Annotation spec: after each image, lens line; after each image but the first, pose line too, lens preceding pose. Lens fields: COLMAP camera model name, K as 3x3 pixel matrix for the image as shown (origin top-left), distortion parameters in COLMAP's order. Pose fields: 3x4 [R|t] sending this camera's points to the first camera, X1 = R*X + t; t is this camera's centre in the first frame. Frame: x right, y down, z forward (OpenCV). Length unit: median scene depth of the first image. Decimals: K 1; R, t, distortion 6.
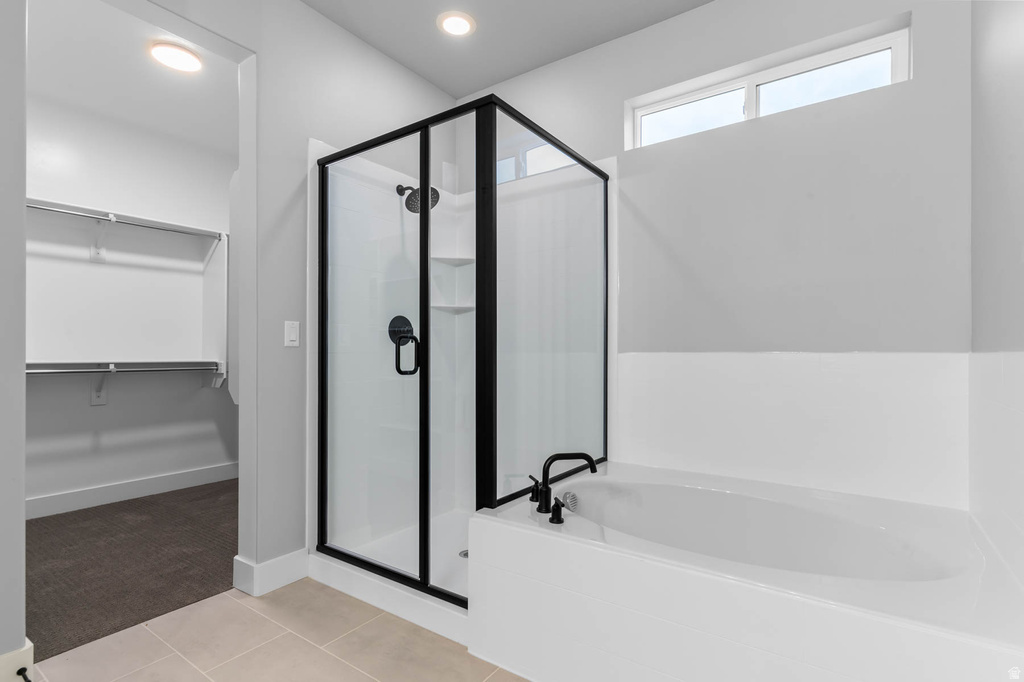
lens RADIAL K [[493.0, 0, 523.6], [0, 493.0, 351.9], [0, 0, 1]] dist [0.010577, 0.000441]
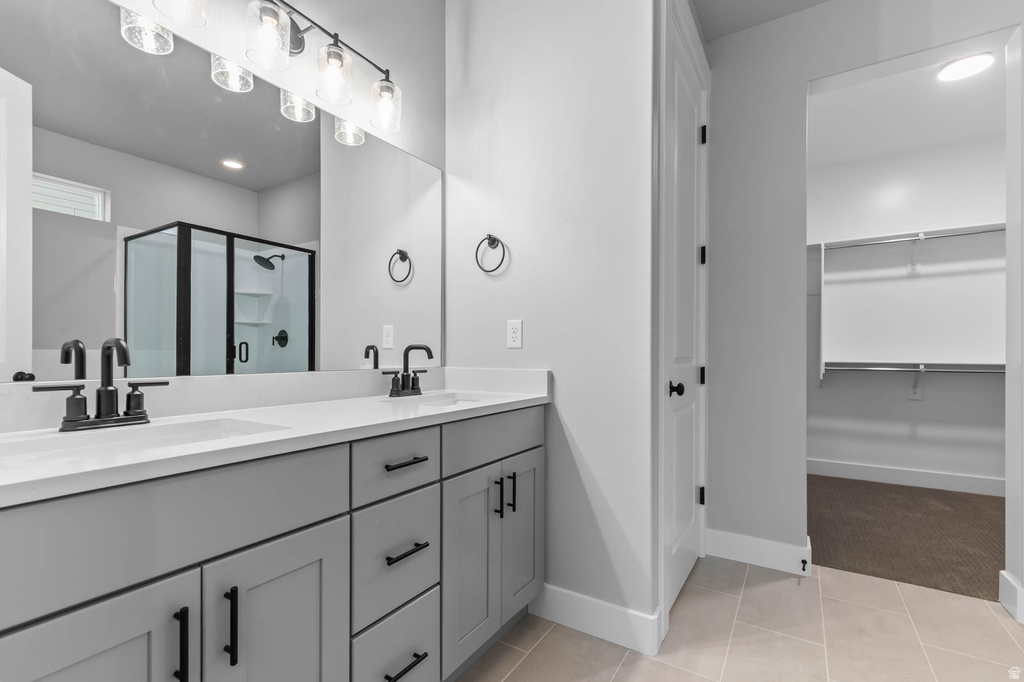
lens RADIAL K [[462.8, 0, 531.8], [0, 462.8, 354.3], [0, 0, 1]] dist [0.011590, 0.000263]
pose [[0.072241, -0.000964, -0.997387, 0.169191], [0.001659, 0.999998, -0.000847, 0.000081], [0.997386, -0.001594, 0.072242, 0.029610]]
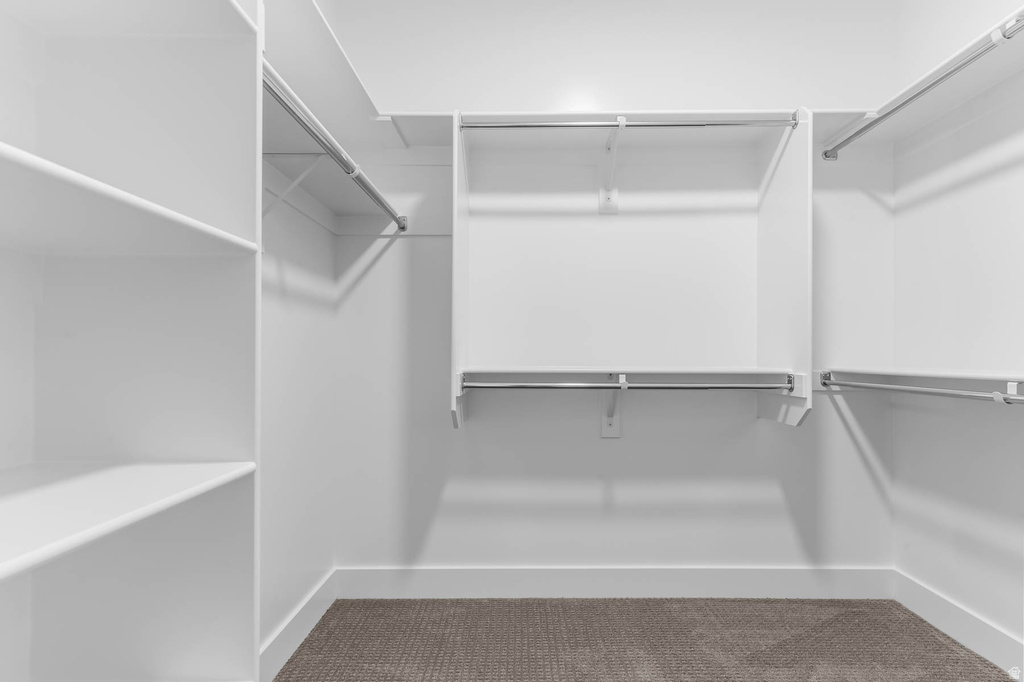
lens RADIAL K [[473.5, 0, 515.4], [0, 473.5, 356.1], [0, 0, 1]] dist [0.002176, 0.000802]
pose [[0.551351, -0.002500, -0.834270, -0.420837], [0.005419, 0.999985, 0.000585, 0.001394], [0.834256, -0.004843, 0.551356, 0.570810]]
